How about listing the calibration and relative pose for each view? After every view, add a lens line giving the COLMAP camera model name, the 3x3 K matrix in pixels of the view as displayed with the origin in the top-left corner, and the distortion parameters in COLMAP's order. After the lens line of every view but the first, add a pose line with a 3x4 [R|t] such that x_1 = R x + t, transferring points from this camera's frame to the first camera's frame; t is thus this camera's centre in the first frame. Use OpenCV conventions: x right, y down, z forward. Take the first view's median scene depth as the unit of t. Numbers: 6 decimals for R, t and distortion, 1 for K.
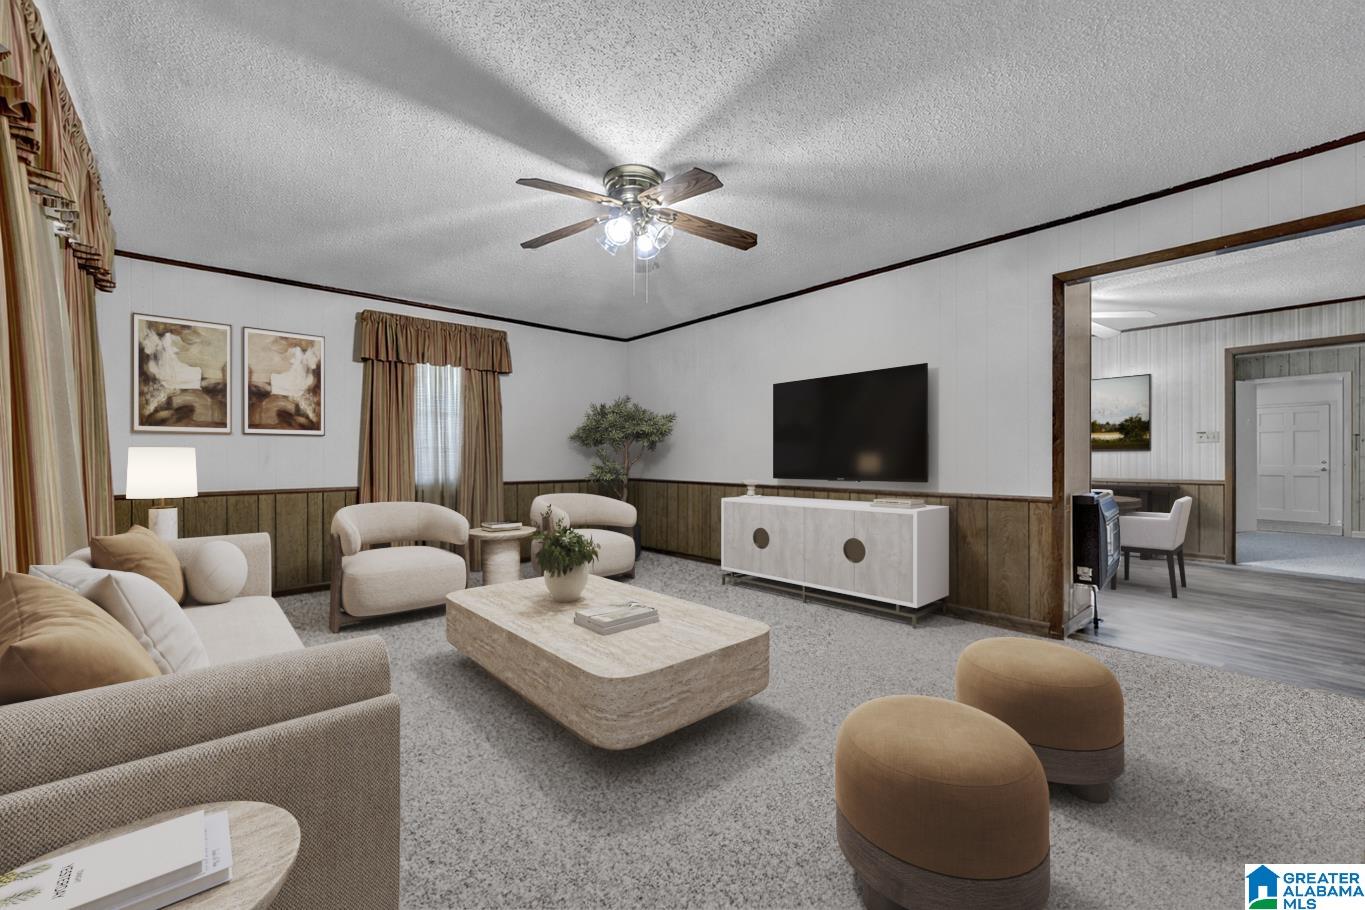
lens RADIAL K [[534.2, 0, 679.4], [0, 534.2, 454.7], [0, 0, 1]] dist [-0.001552, -0.000278]
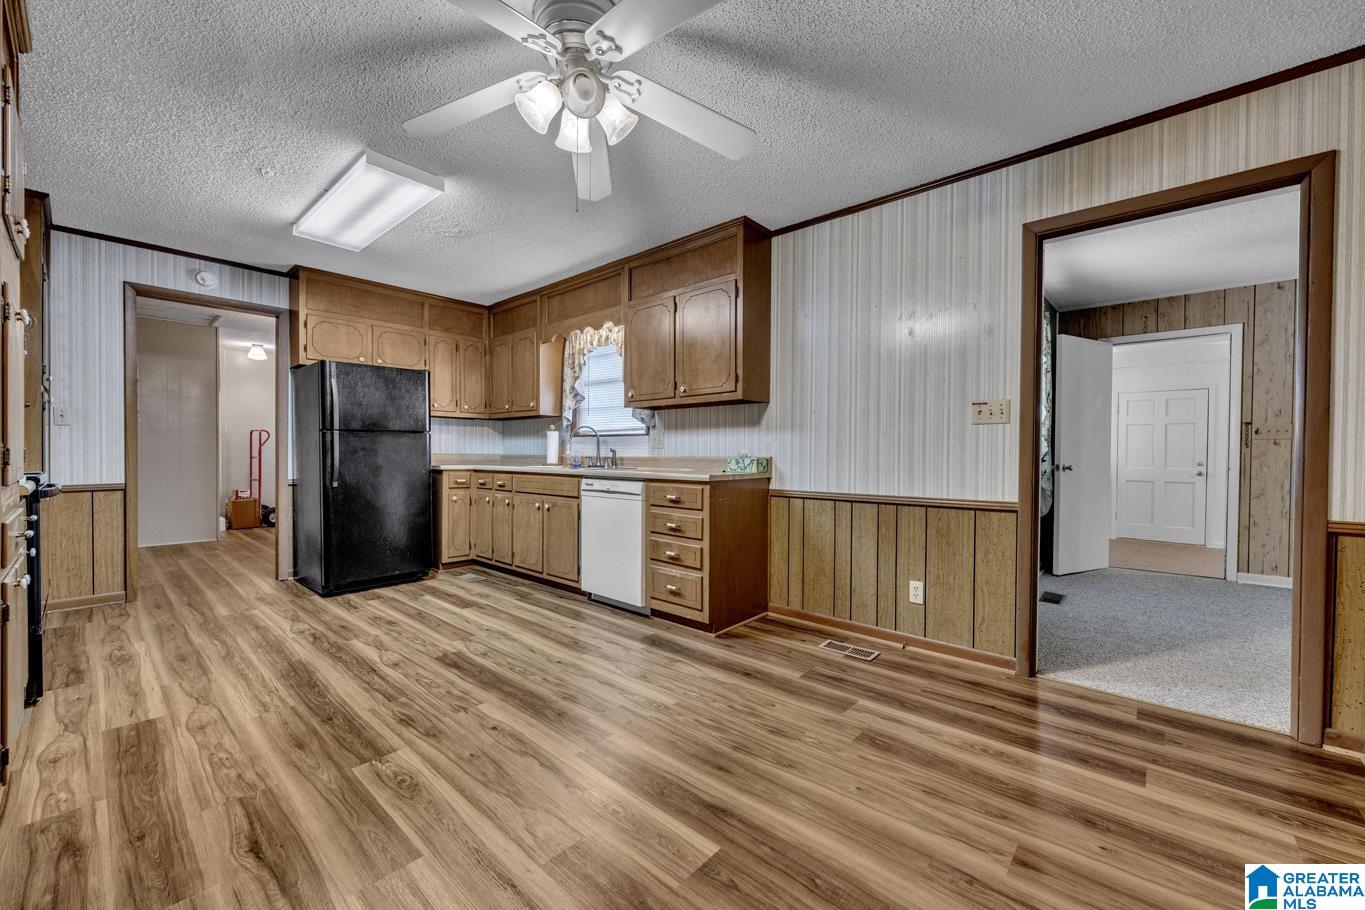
lens RADIAL K [[534.2, 0, 685.3], [0, 534.2, 457.6], [0, 0, 1]] dist [-0.001552, -0.000278]
pose [[0.993504, 0.009515, 0.113396, 0.657049], [-0.010867, 0.999877, 0.011307, 0.005273], [-0.113274, -0.012466, 0.993486, 0.547550]]
